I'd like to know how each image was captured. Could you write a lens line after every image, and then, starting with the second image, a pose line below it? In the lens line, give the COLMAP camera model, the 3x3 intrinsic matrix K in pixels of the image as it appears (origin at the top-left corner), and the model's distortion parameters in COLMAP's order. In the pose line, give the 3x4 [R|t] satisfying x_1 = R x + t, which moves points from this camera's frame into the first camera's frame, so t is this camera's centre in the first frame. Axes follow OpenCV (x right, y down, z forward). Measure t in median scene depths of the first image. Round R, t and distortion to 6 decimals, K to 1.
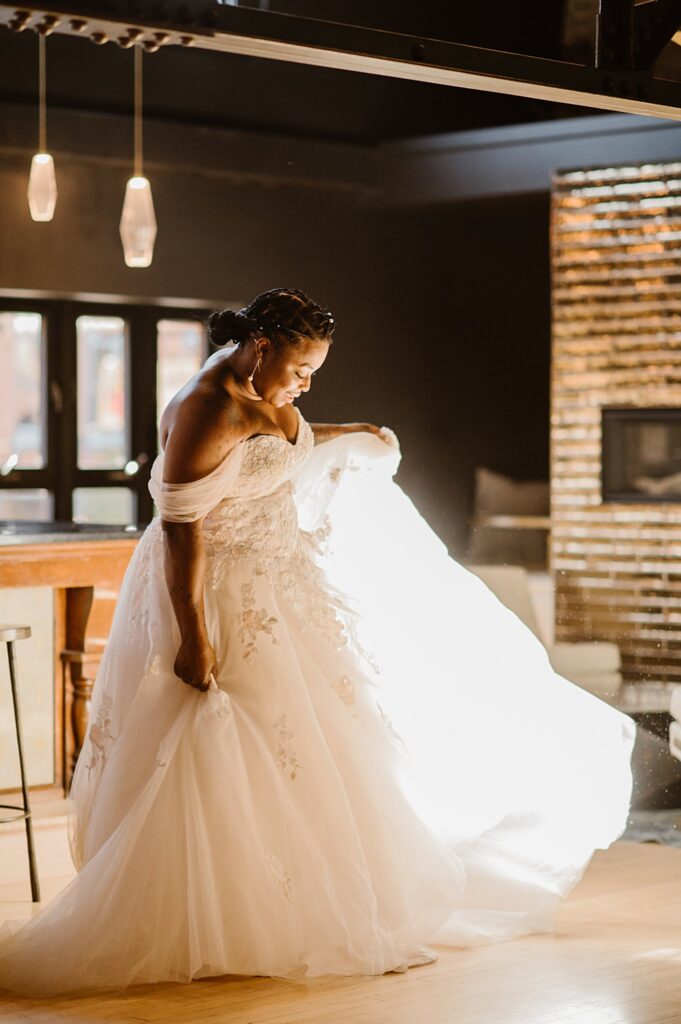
lens RADIAL K [[2542.5, 0, 340.5], [0, 2542.5, 512.0], [0, 0, 1]] dist [-0.112822, 0.293799]
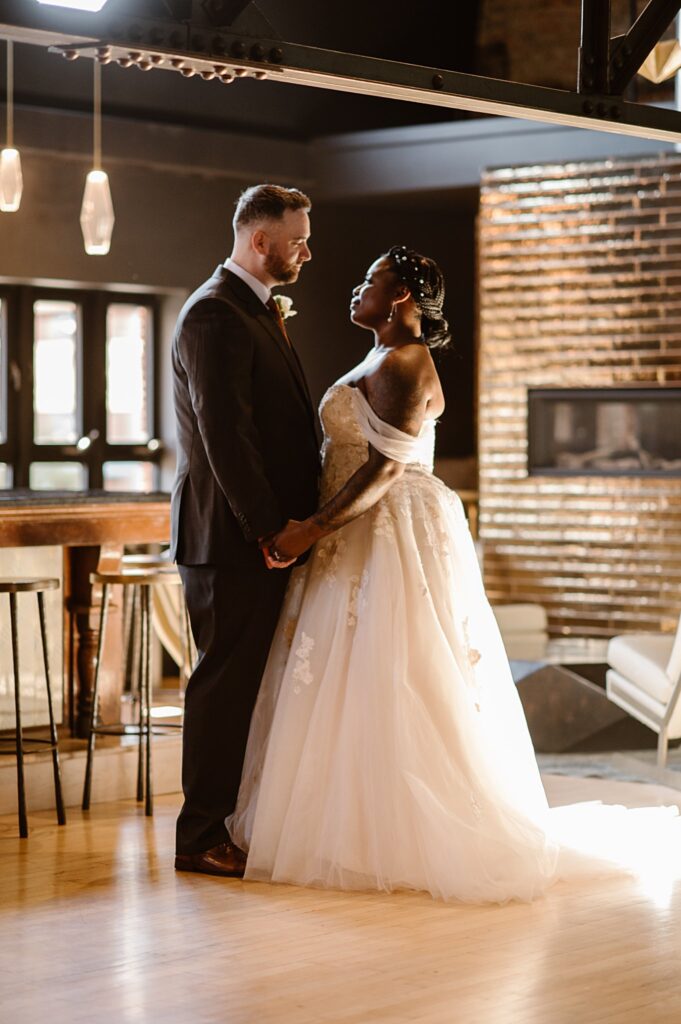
lens RADIAL K [[2637.8, 0, 340.5], [0, 2637.8, 512.0], [0, 0, 1]] dist [-0.010002, -0.533917]
pose [[0.997936, 0.000643, 0.064218, -0.048811], [-0.000911, 0.999991, 0.004148, 0.007138], [-0.064215, -0.004197, 0.997927, -0.116307]]
